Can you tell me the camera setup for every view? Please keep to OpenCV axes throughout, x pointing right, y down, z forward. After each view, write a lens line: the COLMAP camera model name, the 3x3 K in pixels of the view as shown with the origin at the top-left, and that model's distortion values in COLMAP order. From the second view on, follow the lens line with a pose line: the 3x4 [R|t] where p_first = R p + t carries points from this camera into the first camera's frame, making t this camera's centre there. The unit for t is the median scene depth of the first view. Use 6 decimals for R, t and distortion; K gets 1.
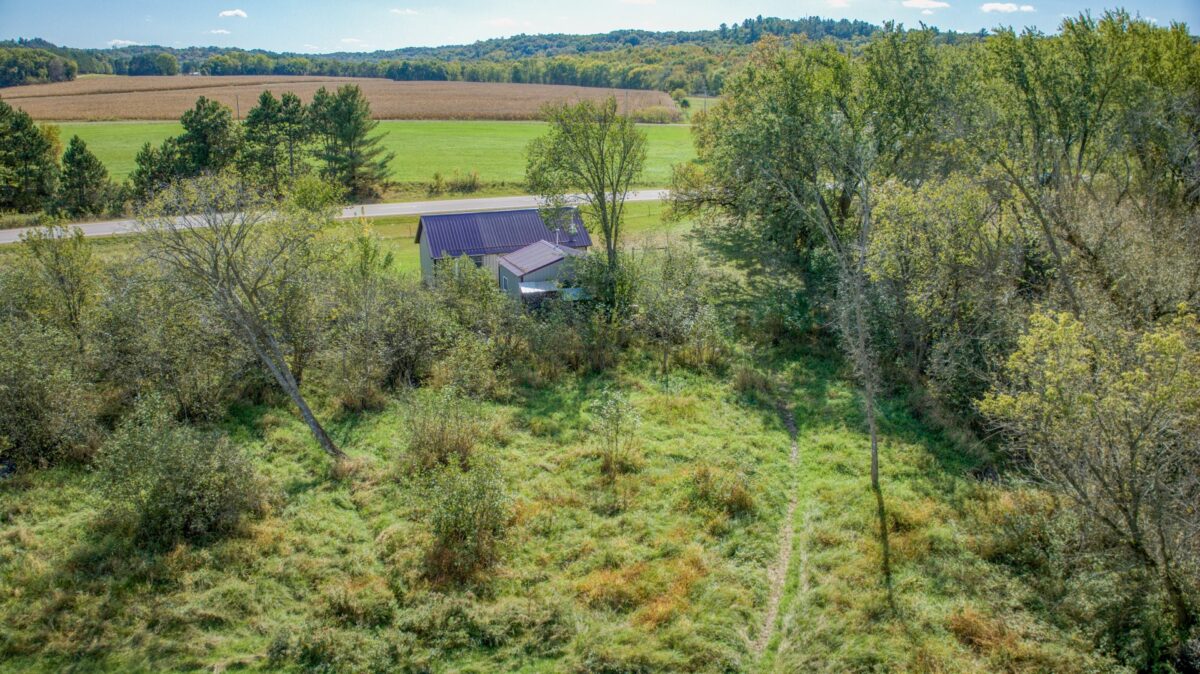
lens RADIAL K [[845.2, 0, 600.0], [0, 845.2, 337.0], [0, 0, 1]] dist [-0.098148, -0.020113]
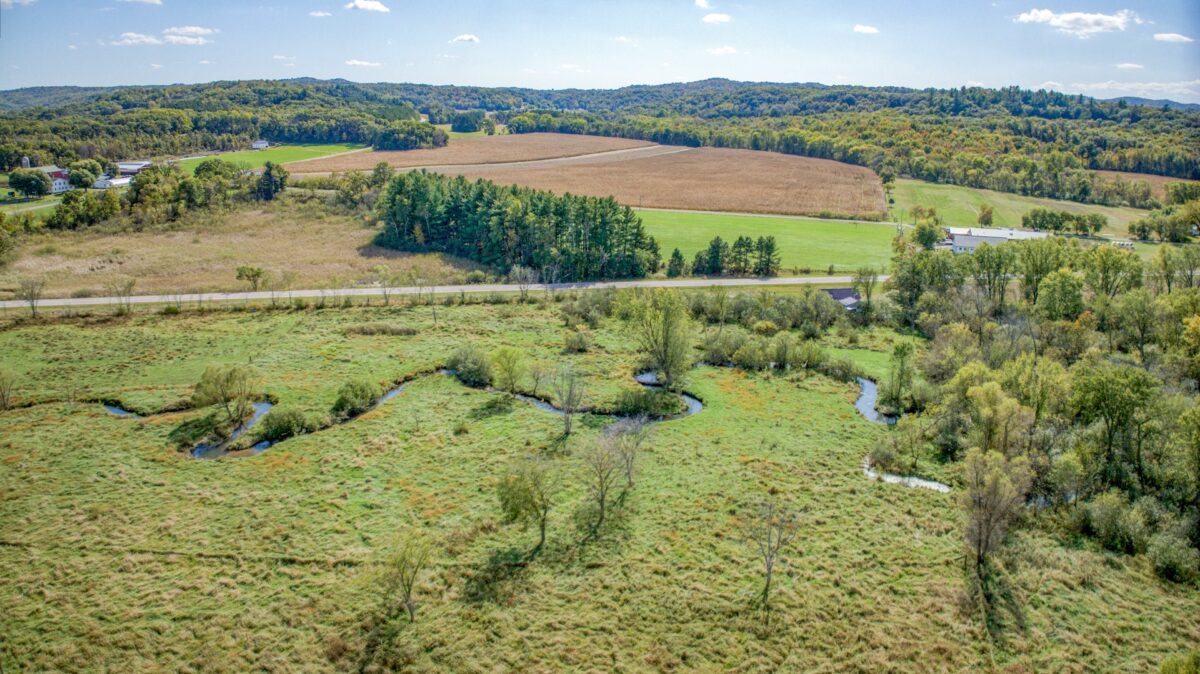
lens RADIAL K [[845.2, 0, 600.0], [0, 845.2, 337.0], [0, 0, 1]] dist [-0.098148, -0.020113]
pose [[0.972555, 0.064435, -0.223572, -0.033385], [-0.070756, 0.997286, -0.020368, 0.025315], [0.221653, 0.035628, 0.974474, -0.328916]]
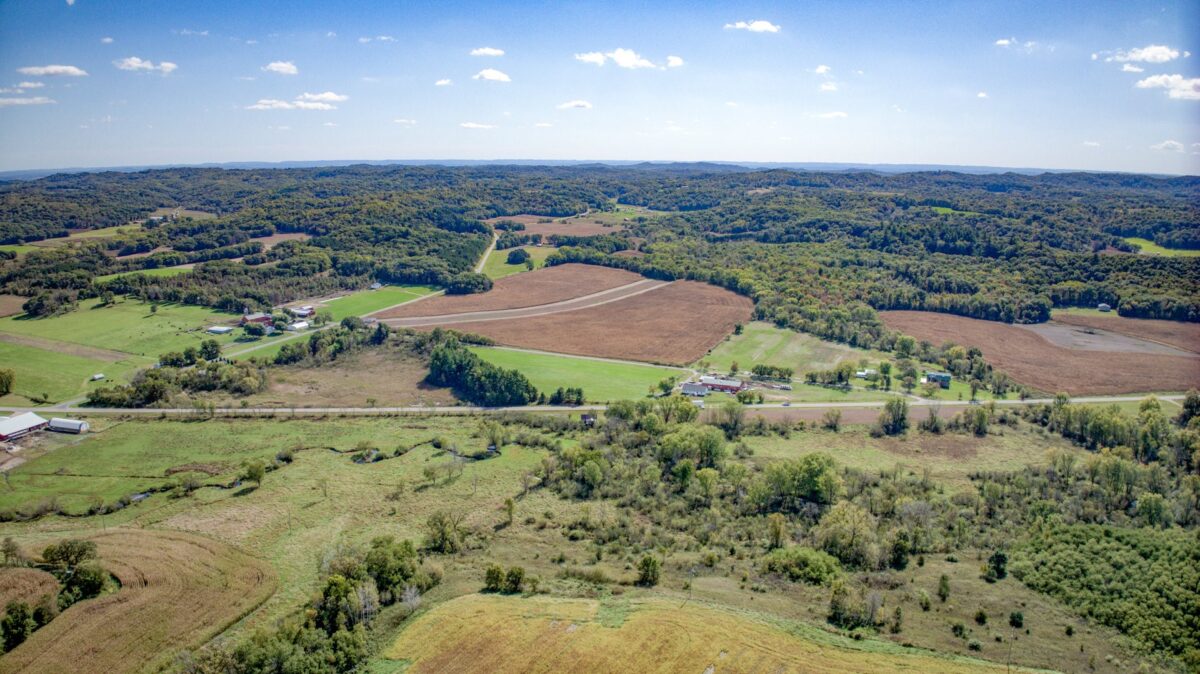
lens RADIAL K [[845.2, 0, 600.0], [0, 845.2, 337.0], [0, 0, 1]] dist [-0.098148, -0.020113]
pose [[0.937103, 0.067825, -0.342399, 0.370054], [-0.099793, 0.992055, -0.076608, -0.033248], [0.334483, 0.105959, 0.936426, -0.927466]]
